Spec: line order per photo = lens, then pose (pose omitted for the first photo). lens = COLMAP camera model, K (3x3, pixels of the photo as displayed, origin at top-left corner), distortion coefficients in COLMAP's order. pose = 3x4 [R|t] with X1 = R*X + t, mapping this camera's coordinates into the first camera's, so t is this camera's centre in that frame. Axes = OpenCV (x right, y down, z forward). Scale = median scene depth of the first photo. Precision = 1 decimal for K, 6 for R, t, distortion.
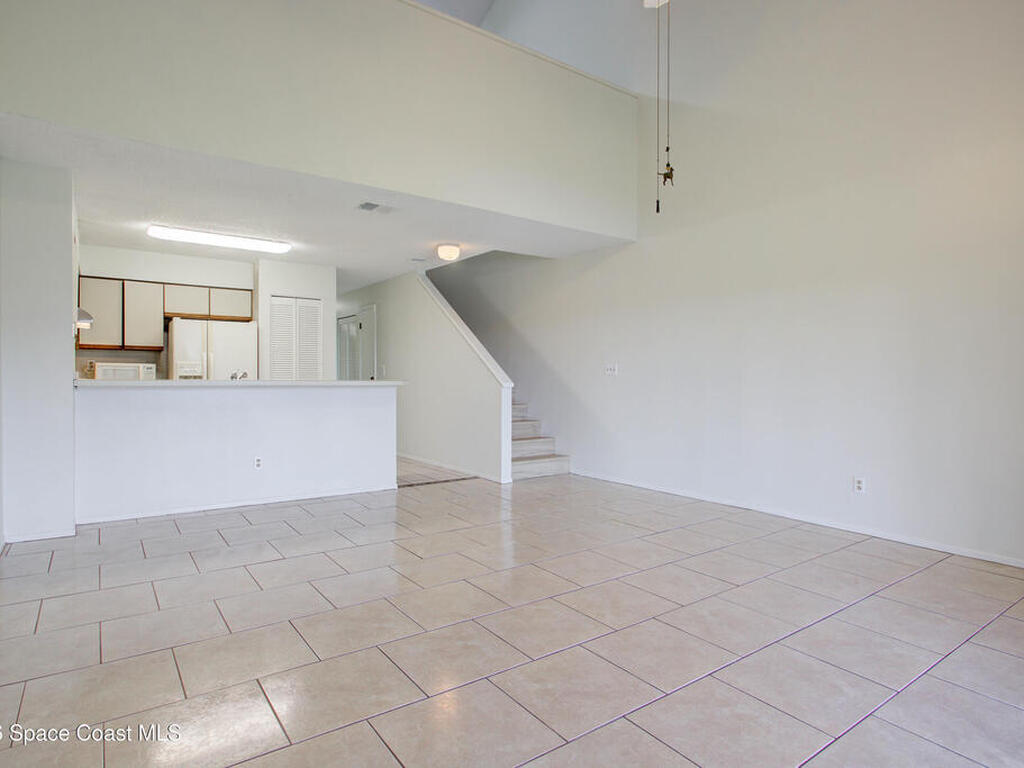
lens RADIAL K [[576.7, 0, 507.2], [0, 576.7, 385.0], [0, 0, 1]] dist [-0.014377, 0.001914]
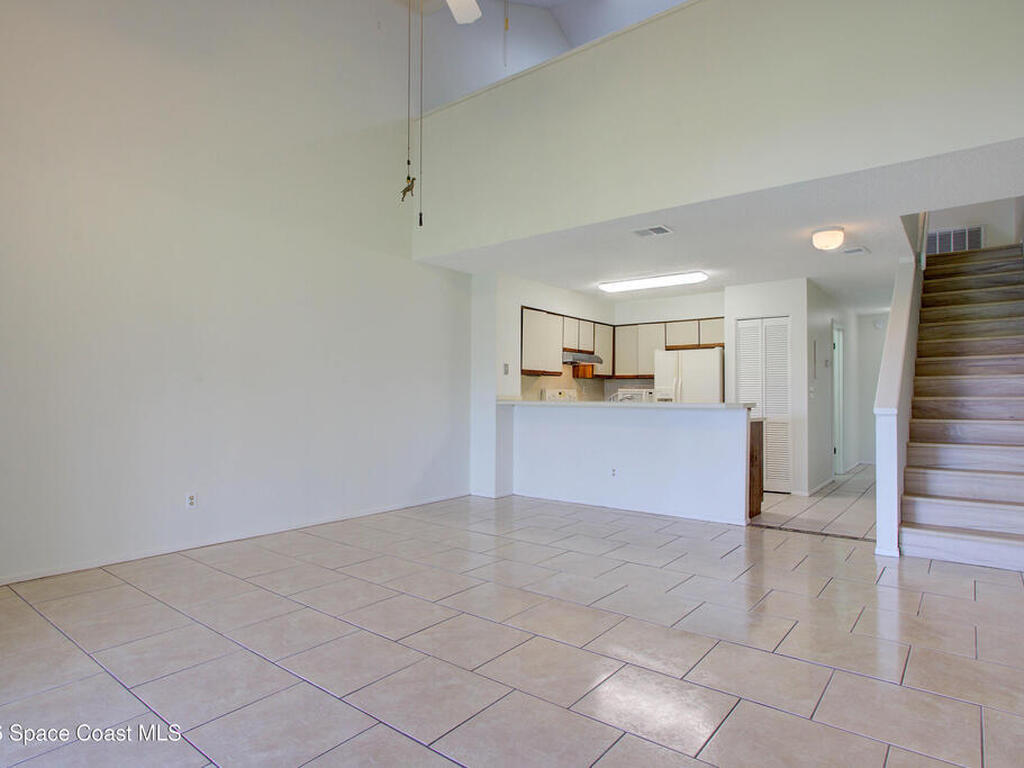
lens RADIAL K [[582.5, 0, 508.7], [0, 582.5, 383.6], [0, 0, 1]] dist [-0.014314, 0.001505]
pose [[0.280512, -0.025618, -0.959509, 0.511978], [-0.018934, 0.999302, -0.032216, -0.002181], [0.959664, 0.027204, 0.279831, 0.362460]]
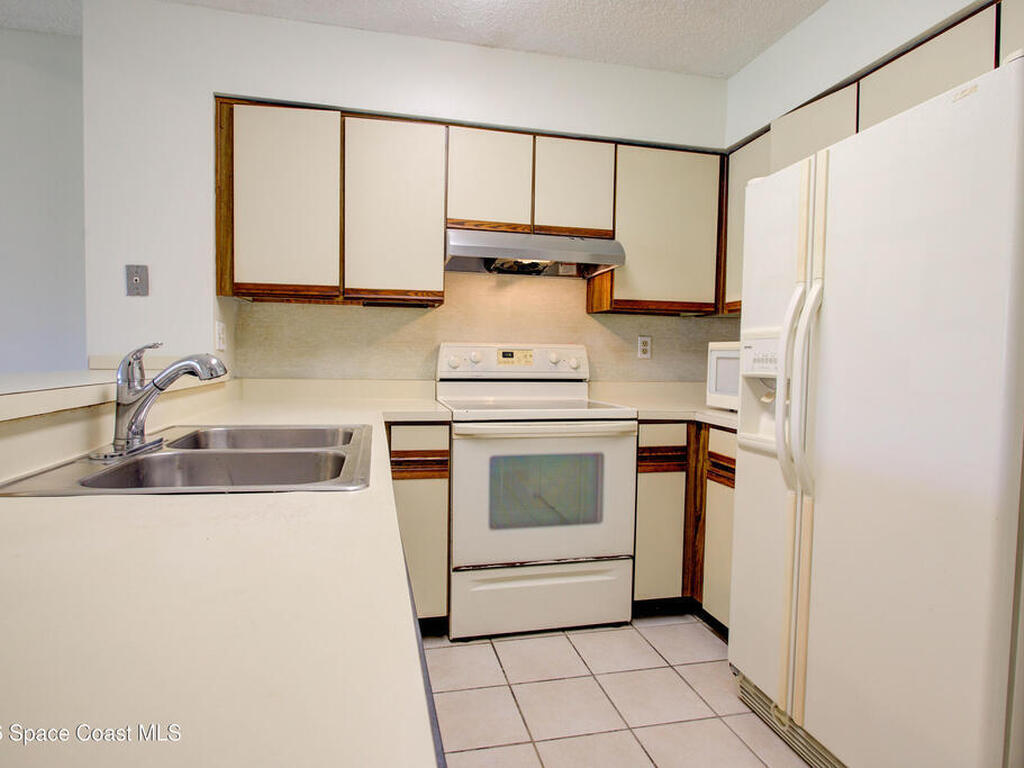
lens RADIAL K [[582.5, 0, 508.7], [0, 582.5, 383.6], [0, 0, 1]] dist [-0.014314, 0.001505]
pose [[-0.387362, 0.027470, -0.921518, -0.247343], [-0.034813, 0.998407, 0.044395, -0.021478], [0.921270, 0.049278, -0.385789, 1.009994]]
